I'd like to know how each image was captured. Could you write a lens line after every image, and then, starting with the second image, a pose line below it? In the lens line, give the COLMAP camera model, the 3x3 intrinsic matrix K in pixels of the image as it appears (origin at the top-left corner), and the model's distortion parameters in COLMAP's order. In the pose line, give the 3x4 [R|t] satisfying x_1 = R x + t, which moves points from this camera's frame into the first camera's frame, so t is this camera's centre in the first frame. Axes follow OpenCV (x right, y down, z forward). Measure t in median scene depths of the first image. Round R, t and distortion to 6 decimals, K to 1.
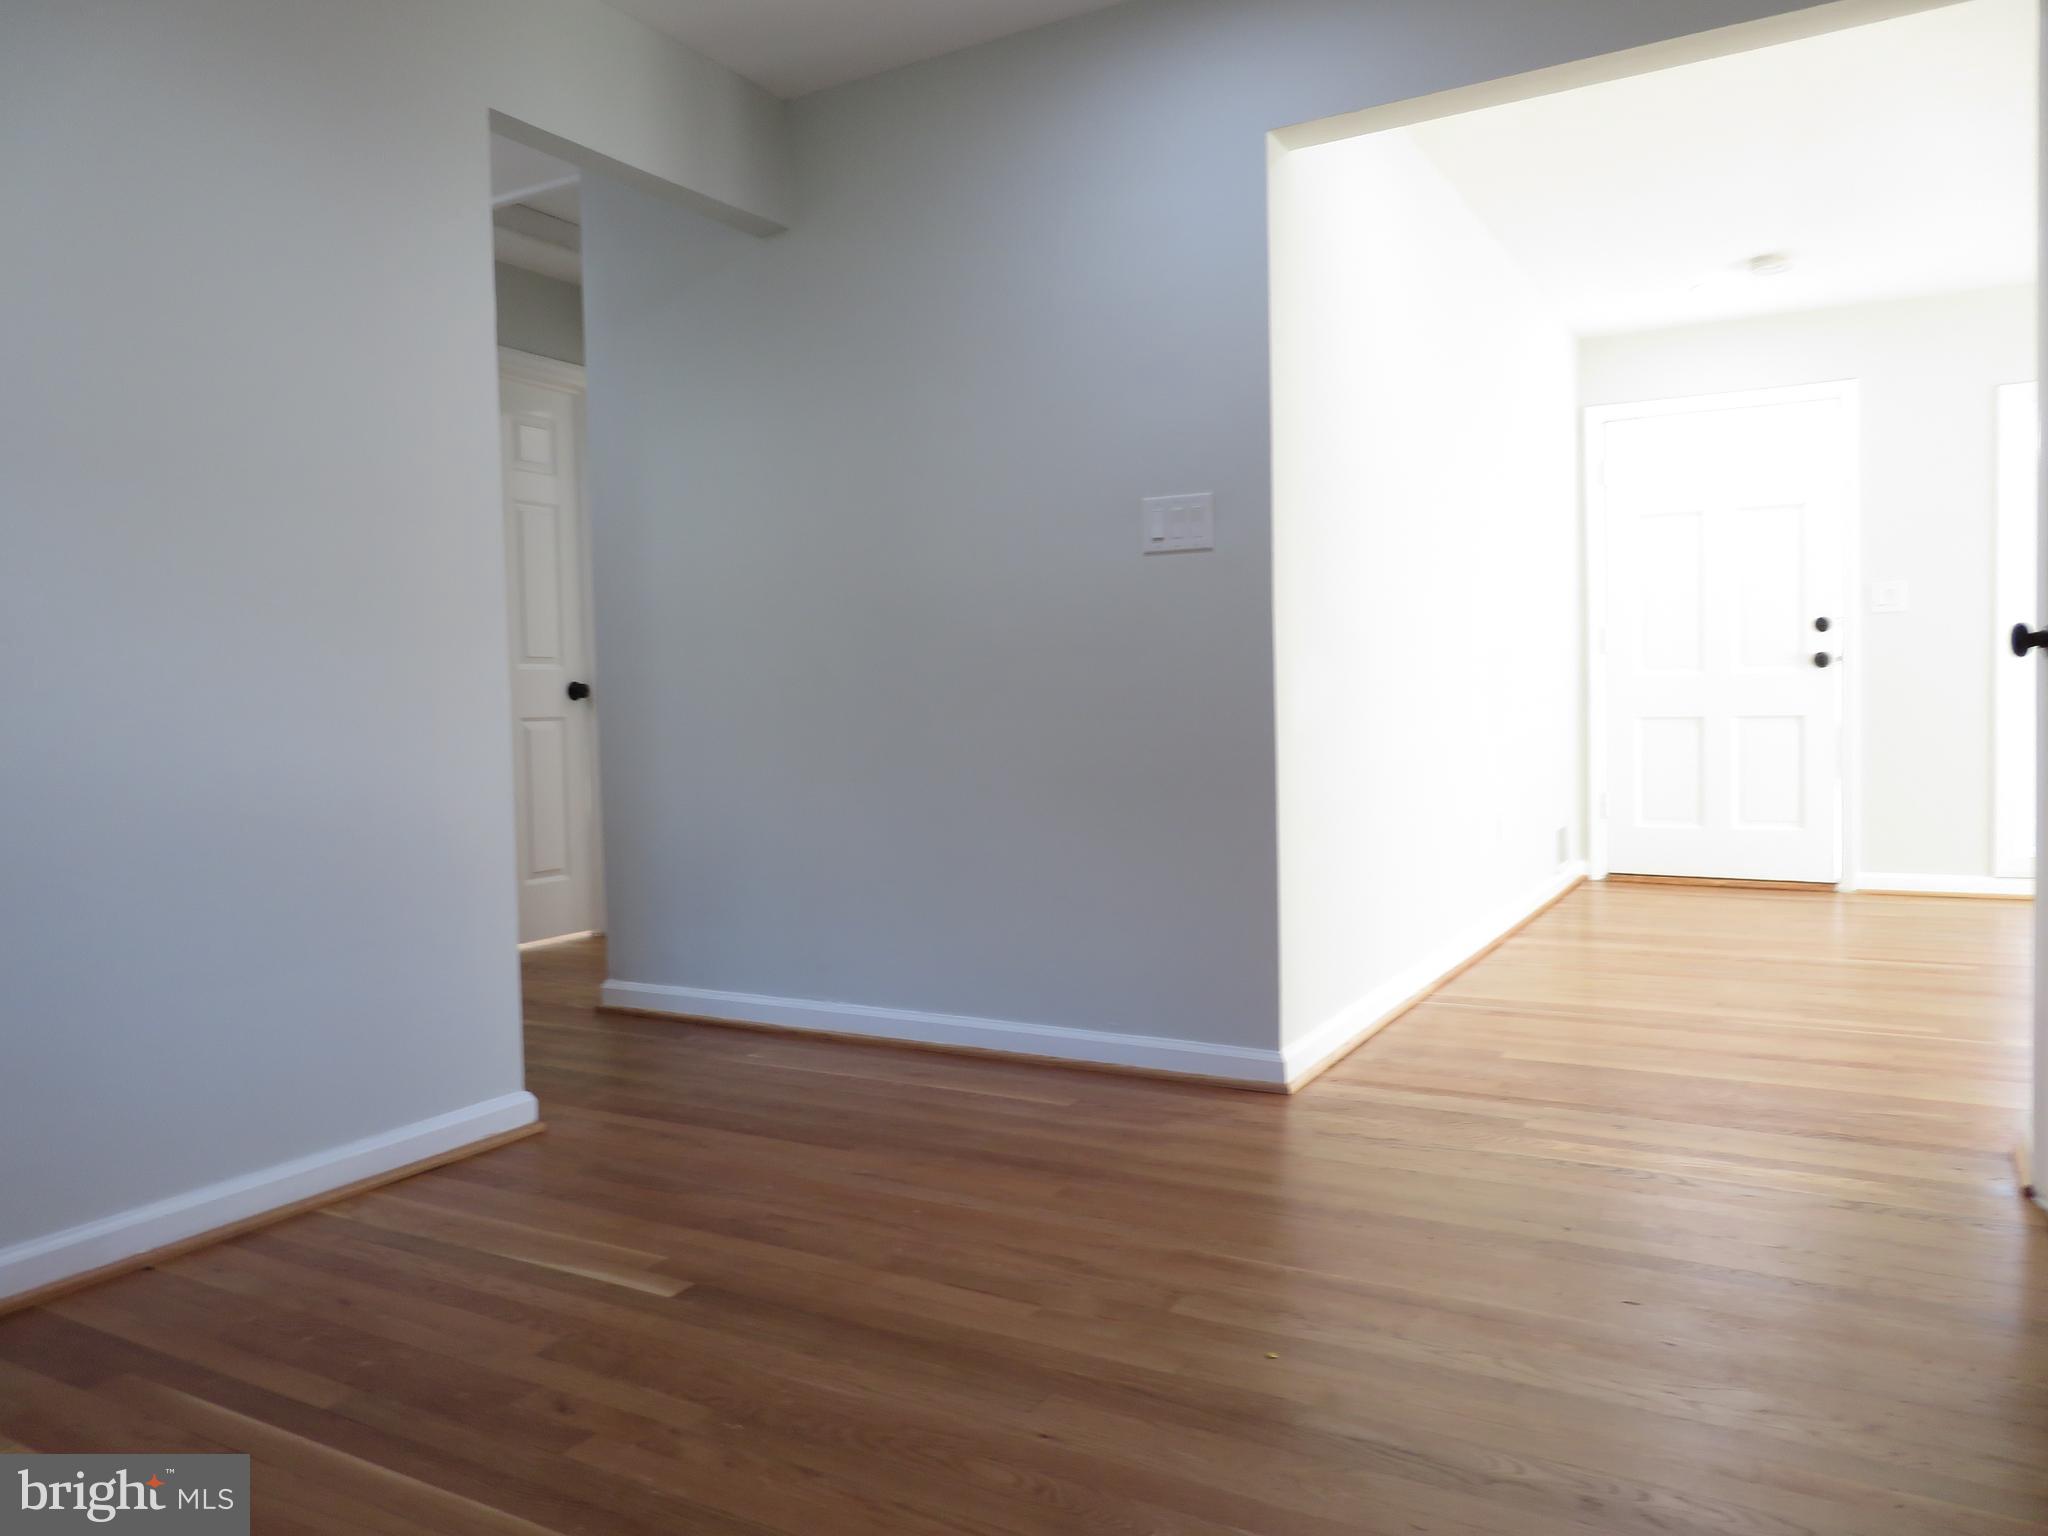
lens RADIAL K [[1450.7, 0, 1019.5], [0, 1450.7, 768.8], [0, 0, 1]] dist [-0.019216, 0.010834]
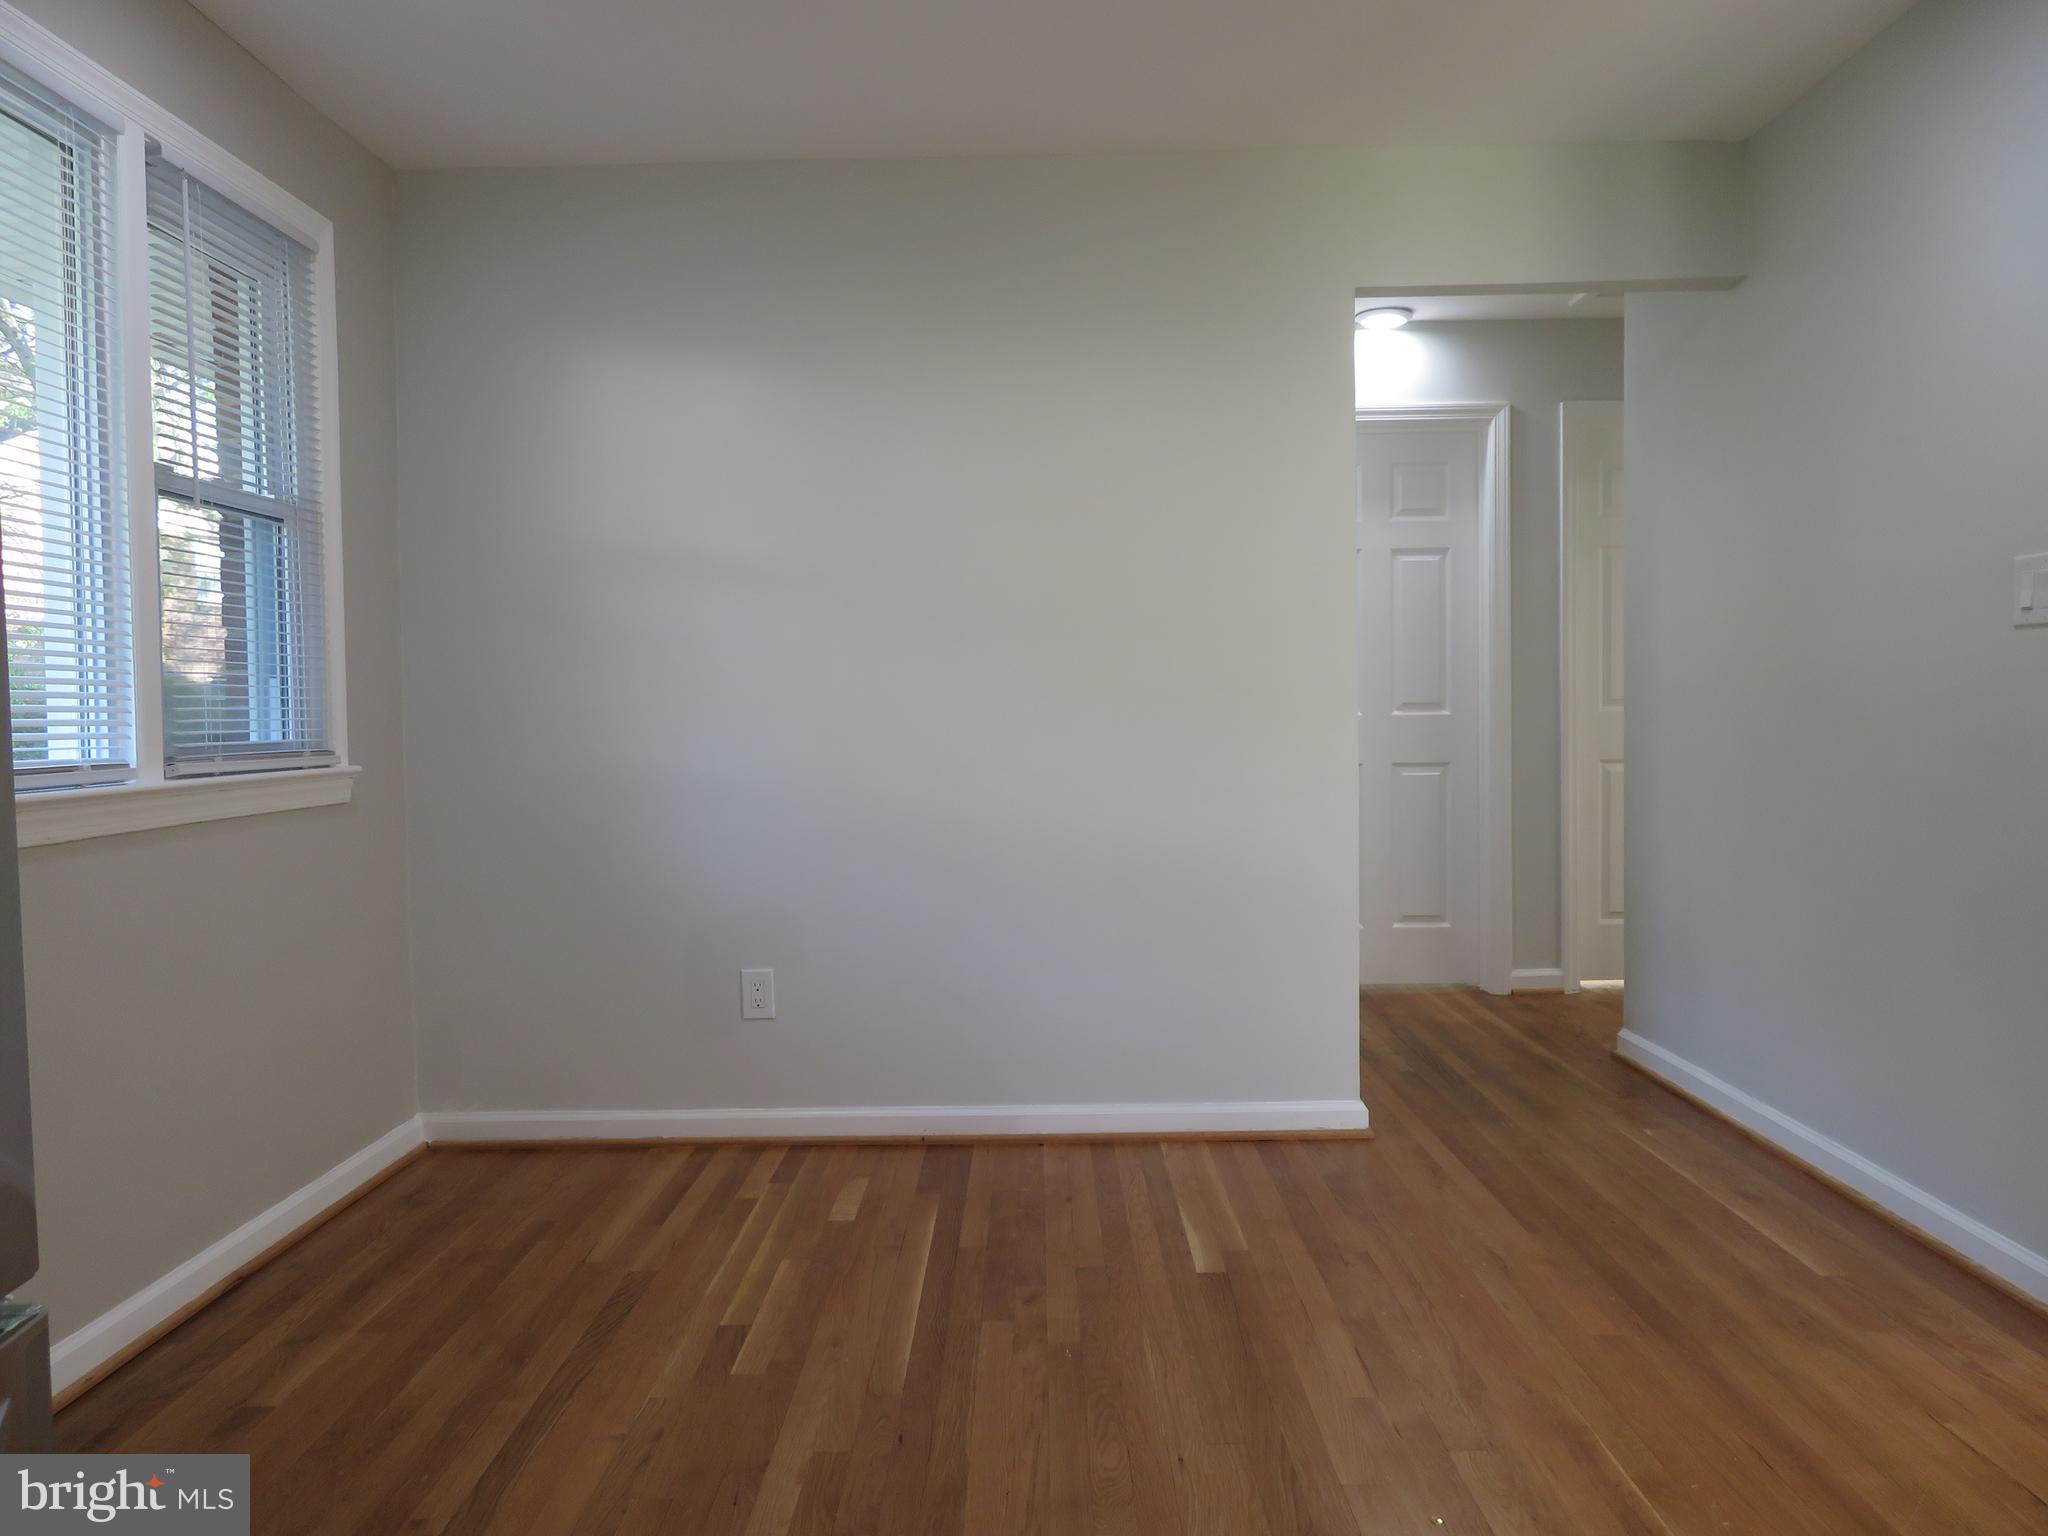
lens RADIAL K [[1450.7, 0, 1019.5], [0, 1450.7, 768.8], [0, 0, 1]] dist [-0.019216, 0.010834]
pose [[0.490170, 0.051829, -0.870085, 0.638306], [-0.036641, 0.998573, 0.038841, -0.103493], [0.870857, 0.012842, 0.491370, 0.184495]]
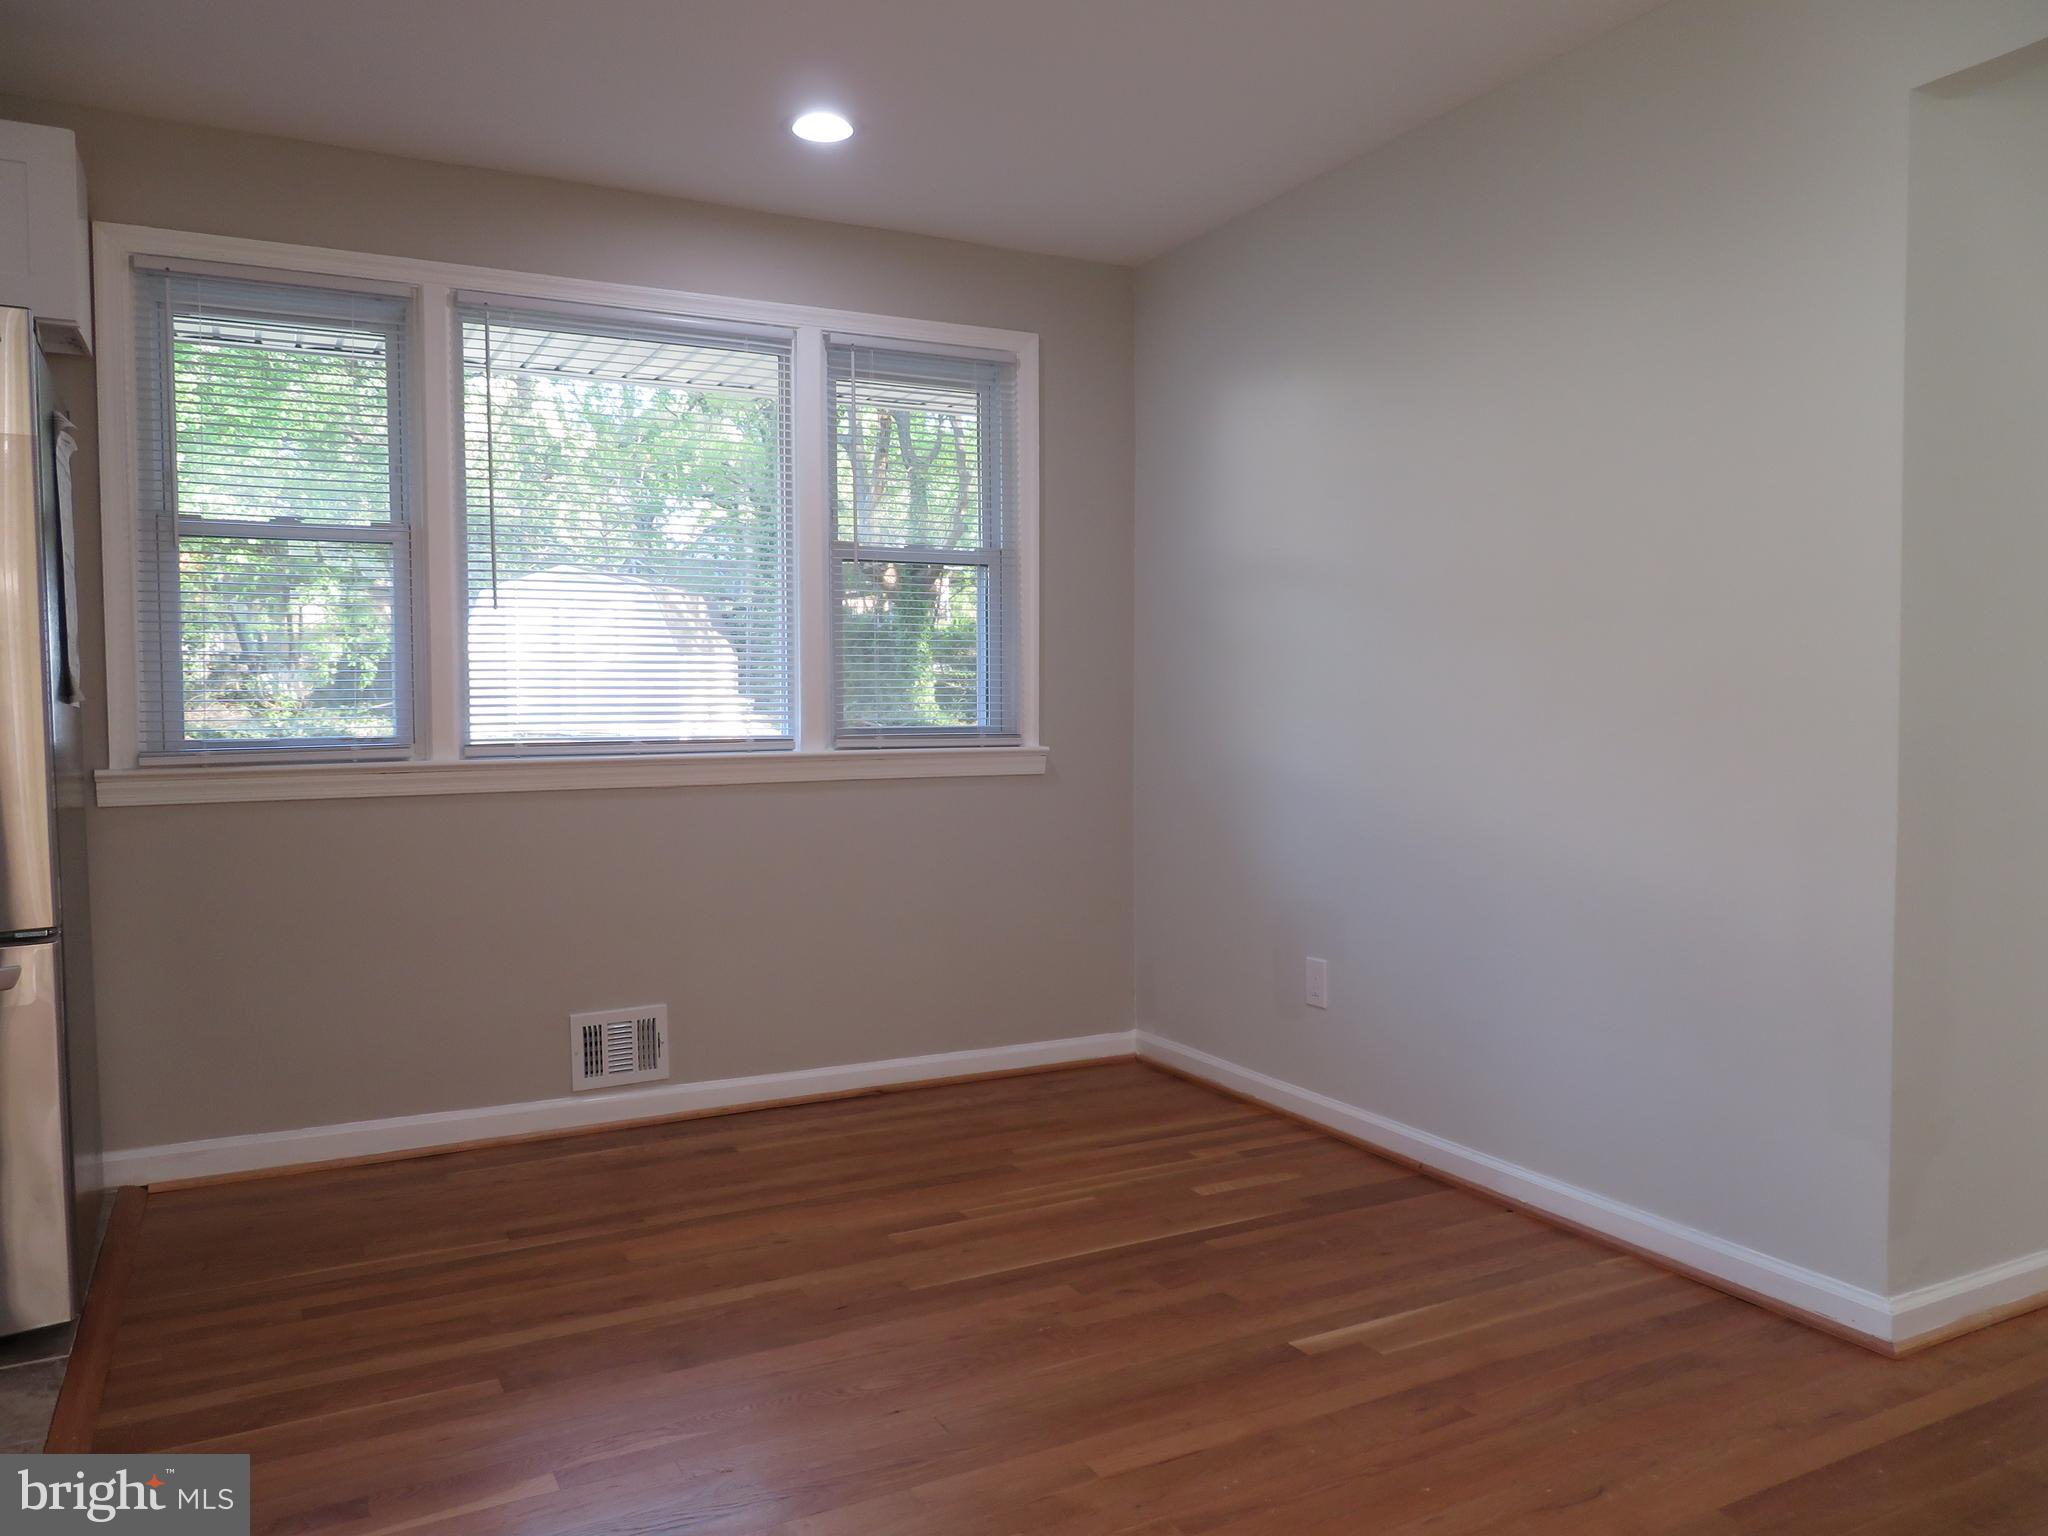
lens RADIAL K [[1450.7, 0, 1019.5], [0, 1450.7, 768.8], [0, 0, 1]] dist [-0.019216, 0.010834]
pose [[-0.525293, 0.064145, -0.848500, 0.680087], [-0.023827, 0.995655, 0.090020, -0.159016], [0.850588, 0.067504, -0.521482, 1.143325]]
